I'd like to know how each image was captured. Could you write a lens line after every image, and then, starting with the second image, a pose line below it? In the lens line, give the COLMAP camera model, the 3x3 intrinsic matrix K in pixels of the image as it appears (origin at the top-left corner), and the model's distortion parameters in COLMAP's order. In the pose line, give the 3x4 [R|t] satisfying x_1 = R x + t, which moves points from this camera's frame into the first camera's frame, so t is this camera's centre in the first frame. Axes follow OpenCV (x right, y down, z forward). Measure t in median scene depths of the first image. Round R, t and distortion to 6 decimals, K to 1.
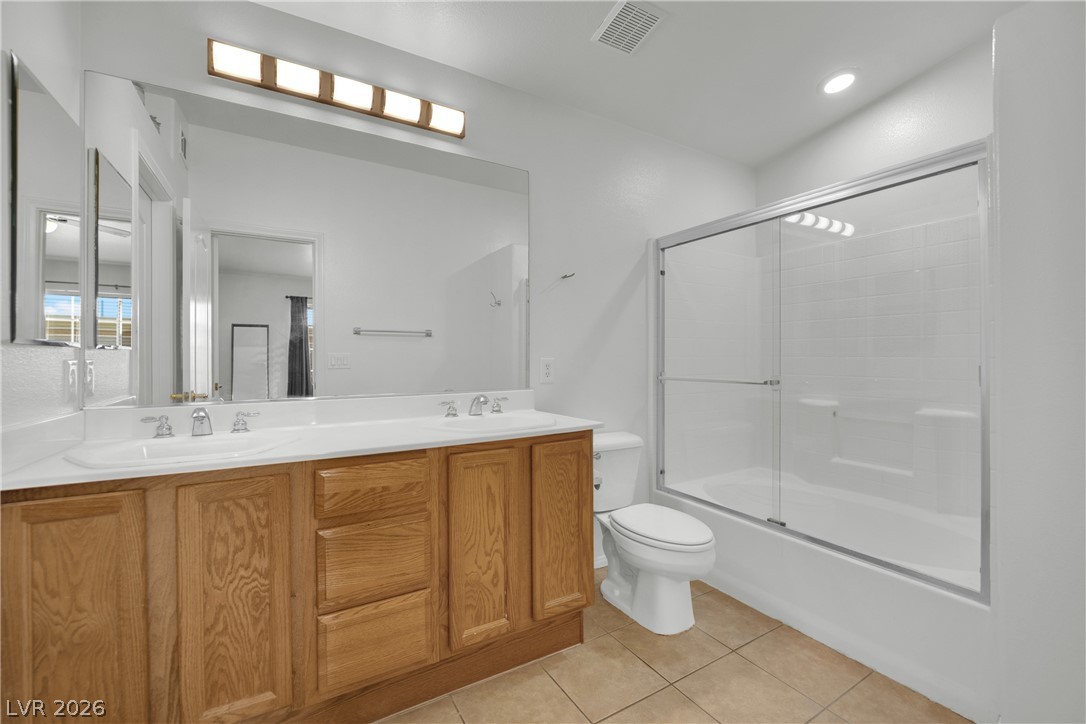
lens RADIAL K [[443.5, 0, 546.1], [0, 443.5, 358.3], [0, 0, 1]] dist [-0.015791, -0.000076]
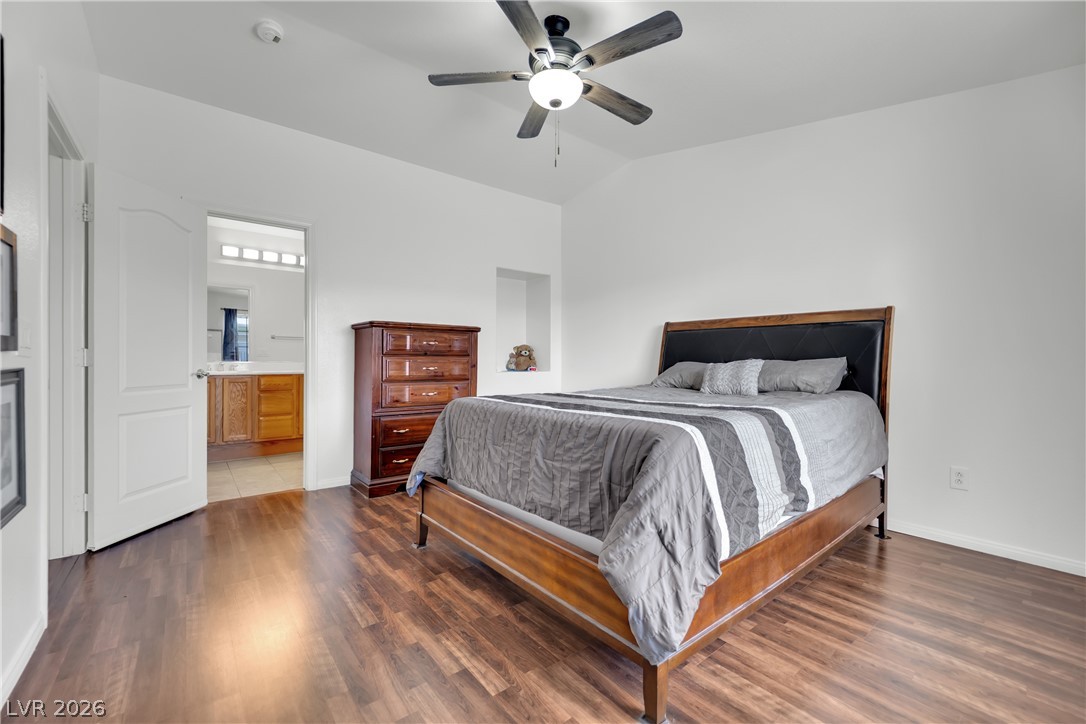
lens RADIAL K [[443.5, 0, 541.3], [0, 443.5, 362.0], [0, 0, 1]] dist [-0.015791, -0.000076]
pose [[0.991026, 0.007714, 0.133448, 1.274653], [-0.008569, 0.999946, 0.005838, 0.074823], [-0.133396, -0.006929, 0.991039, -2.845413]]
